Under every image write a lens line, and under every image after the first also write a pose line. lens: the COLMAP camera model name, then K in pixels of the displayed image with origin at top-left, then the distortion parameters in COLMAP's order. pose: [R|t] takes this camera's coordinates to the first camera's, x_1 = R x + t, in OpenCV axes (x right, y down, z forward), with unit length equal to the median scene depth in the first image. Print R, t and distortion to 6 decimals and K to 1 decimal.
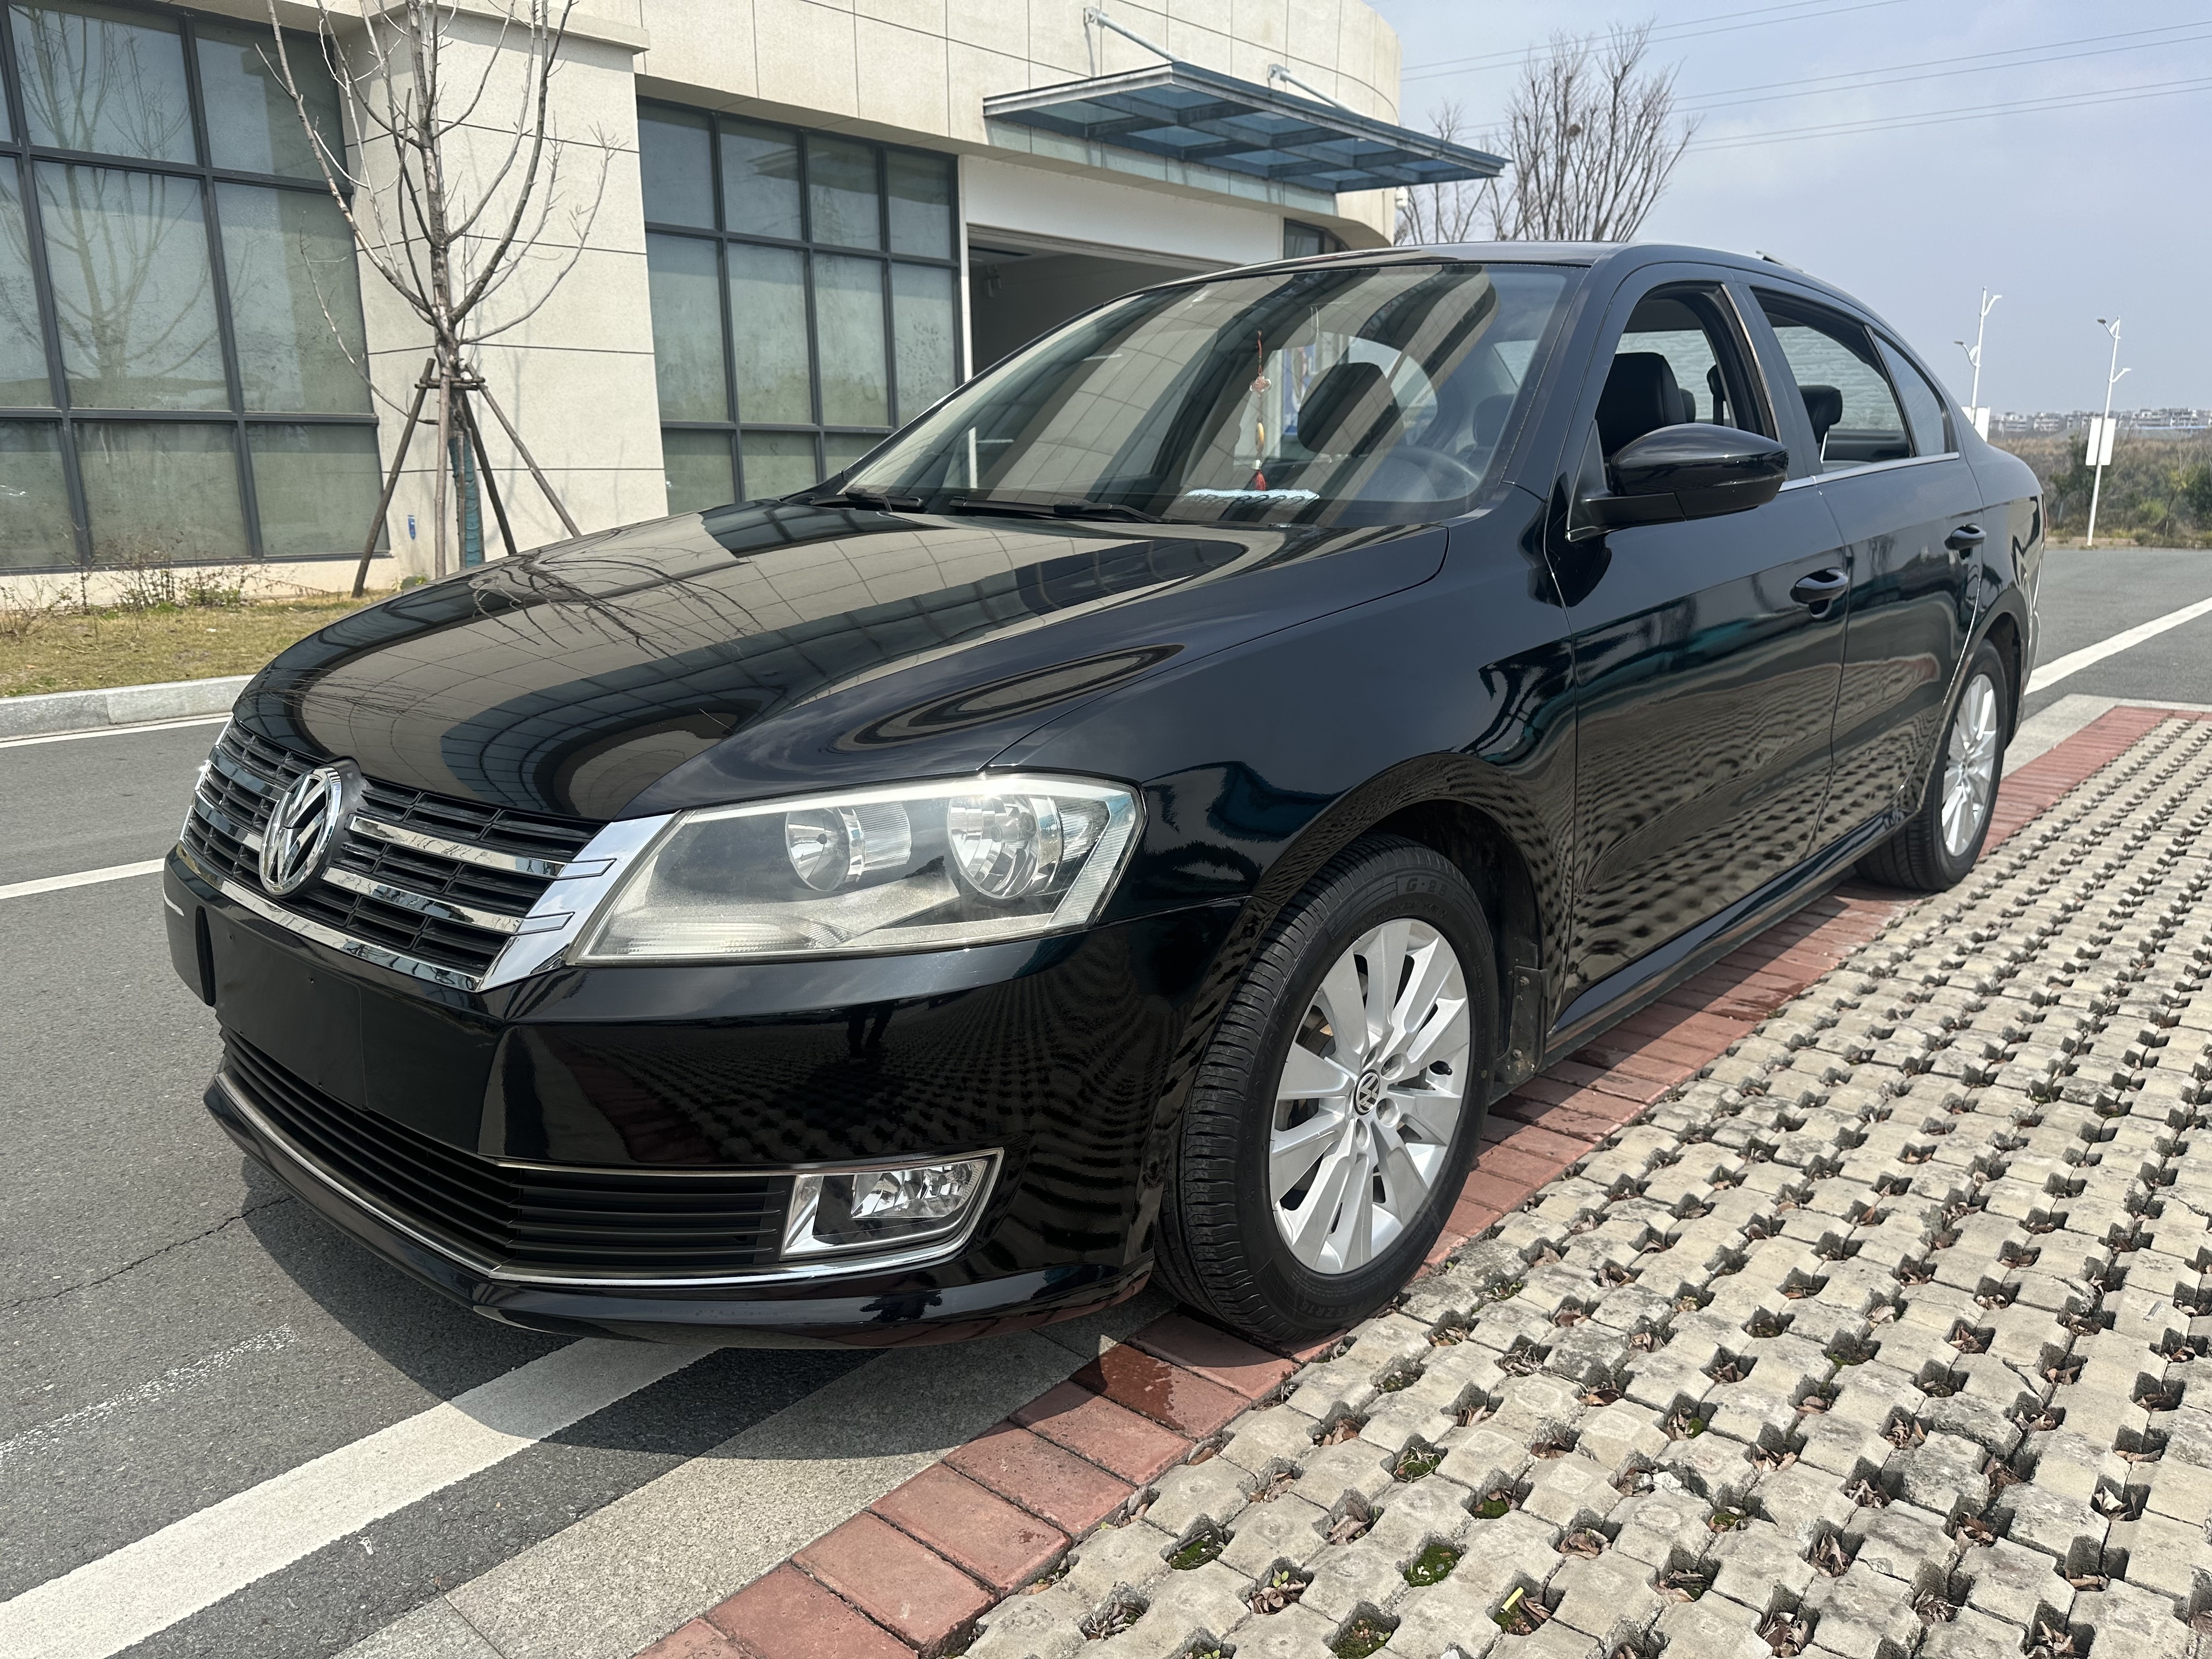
lens RADIAL K [[1580.6, 0, 1101.8], [0, 1580.6, 831.4], [0, 0, 1]] dist [0.014275, -0.008216]
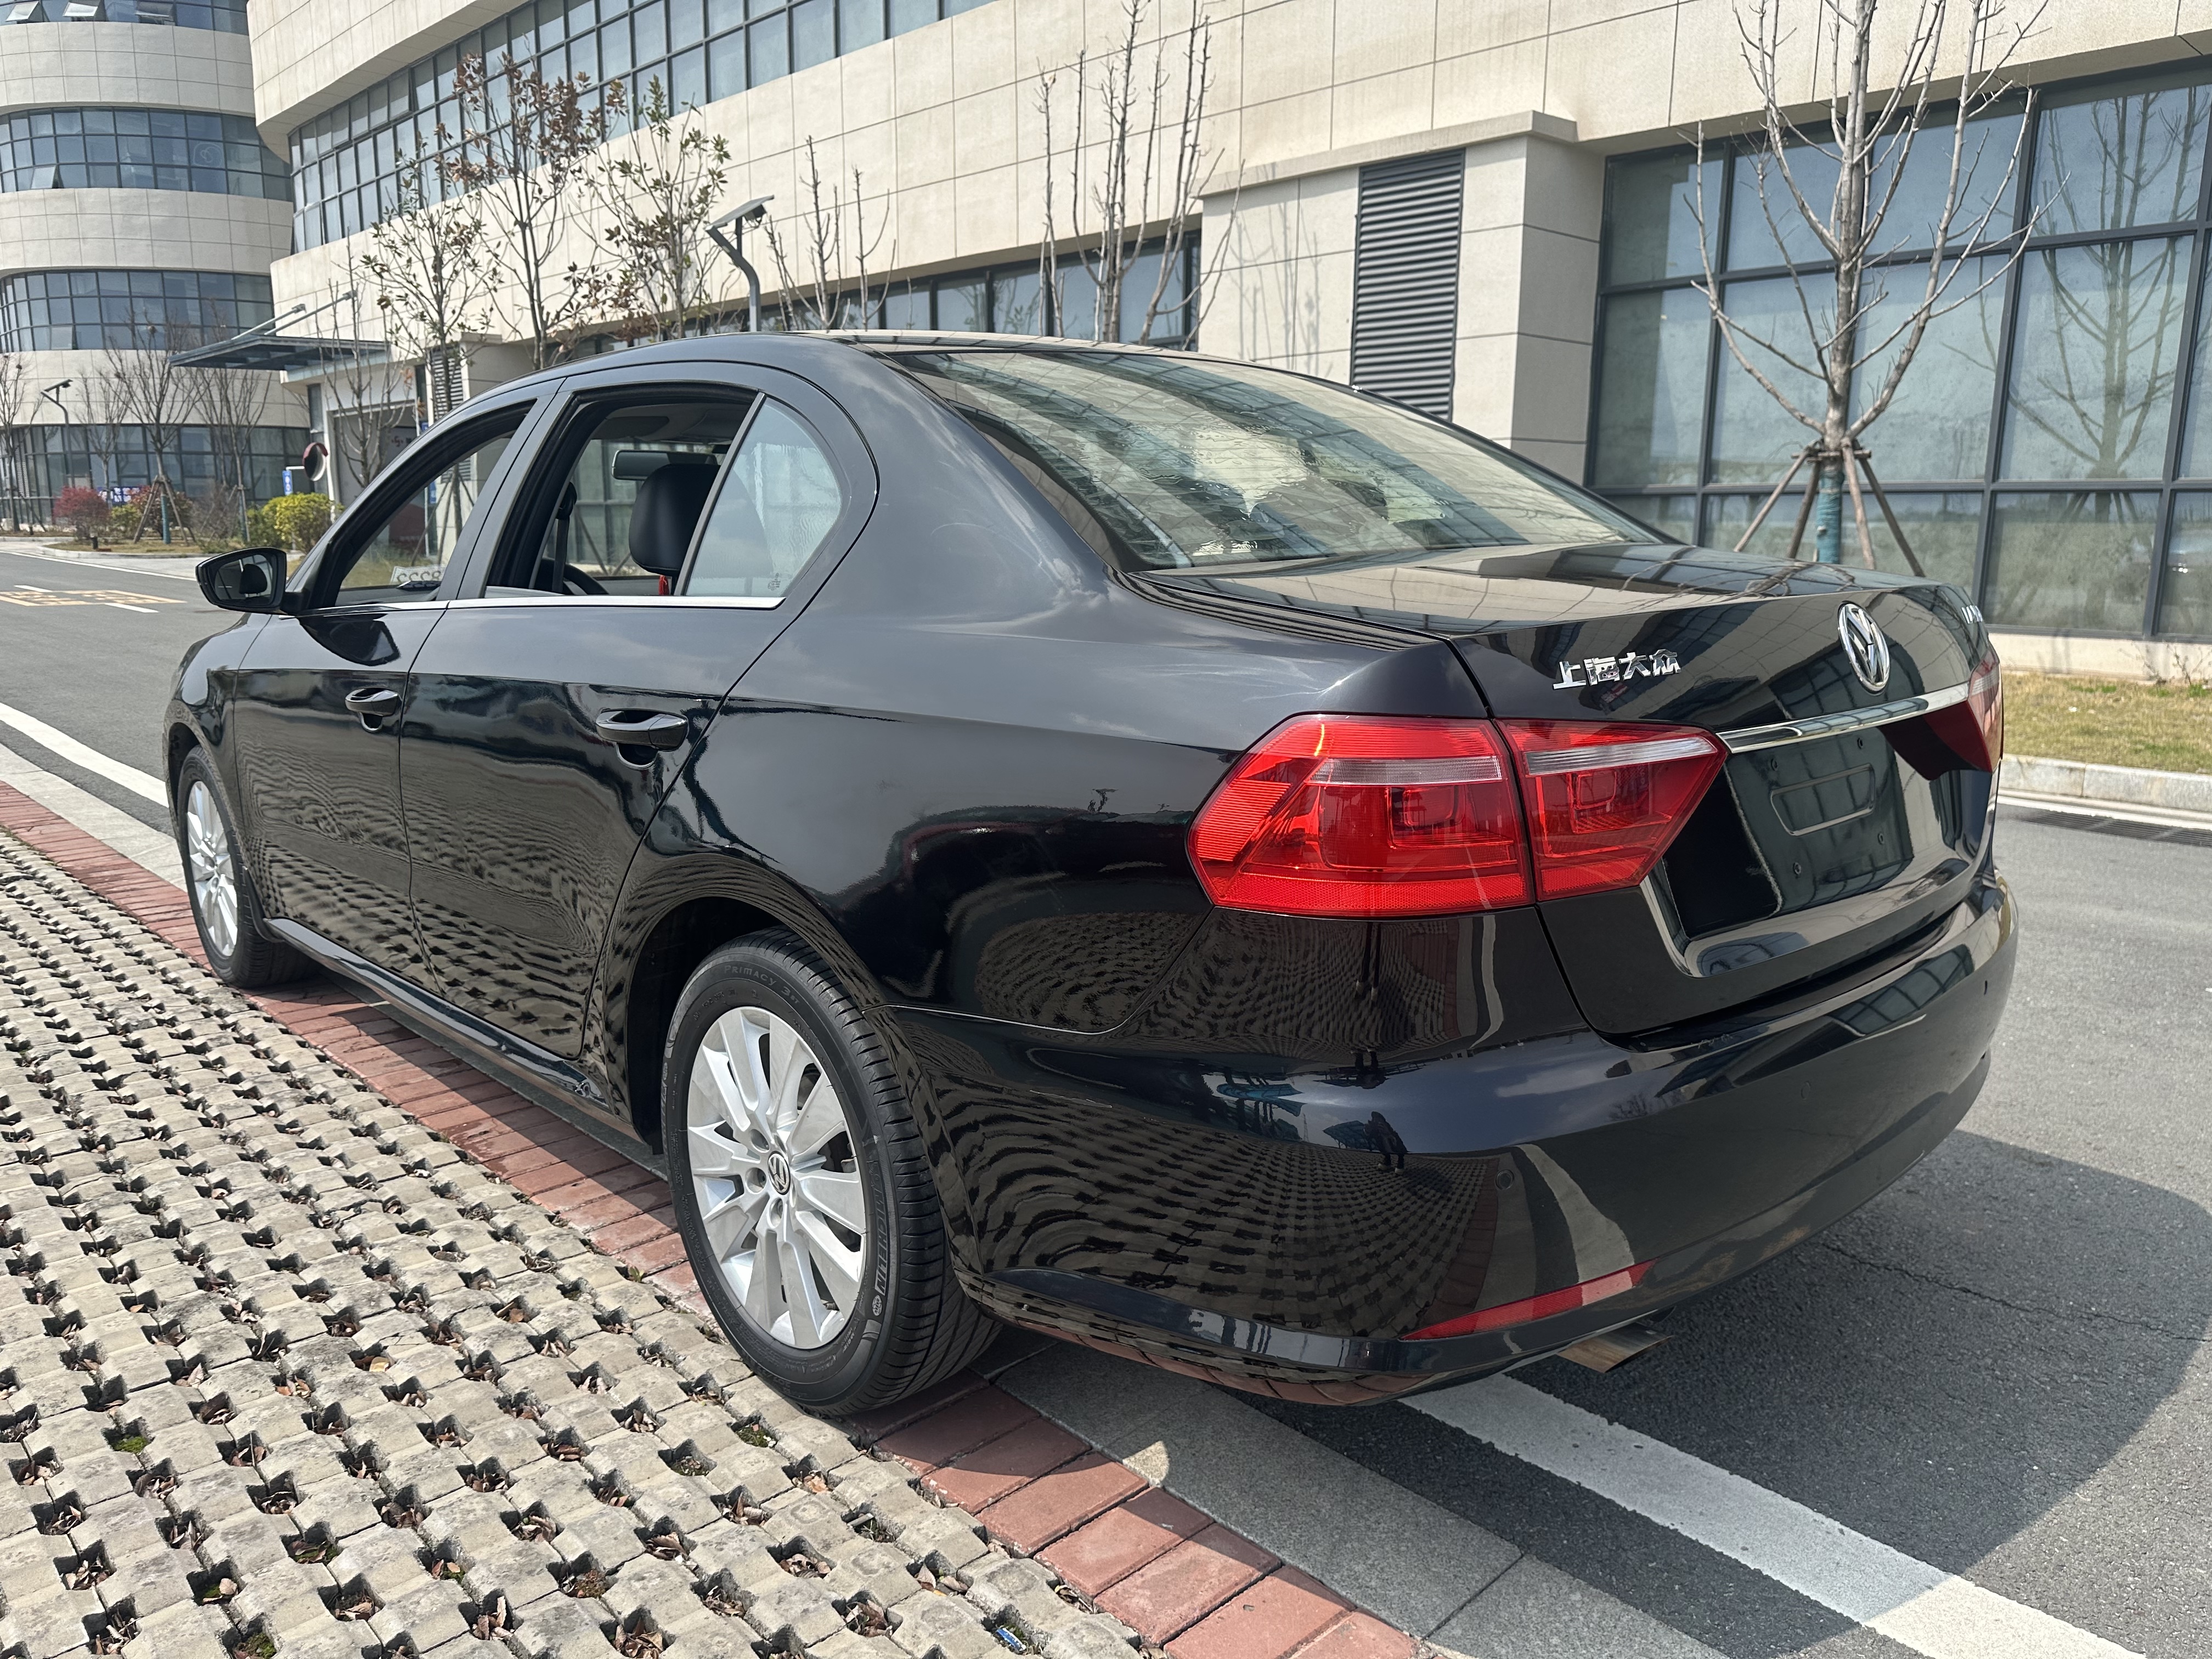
lens RADIAL K [[1580.6, 0, 1088.7], [0, 1580.6, 830.8], [0, 0, 1]] dist [0.014275, -0.008216]
pose [[-0.110774, 0.191302, -0.975260, 1.336641], [-0.220999, 0.951989, 0.211839, -0.370529], [0.968963, 0.238998, -0.063178, 1.446789]]
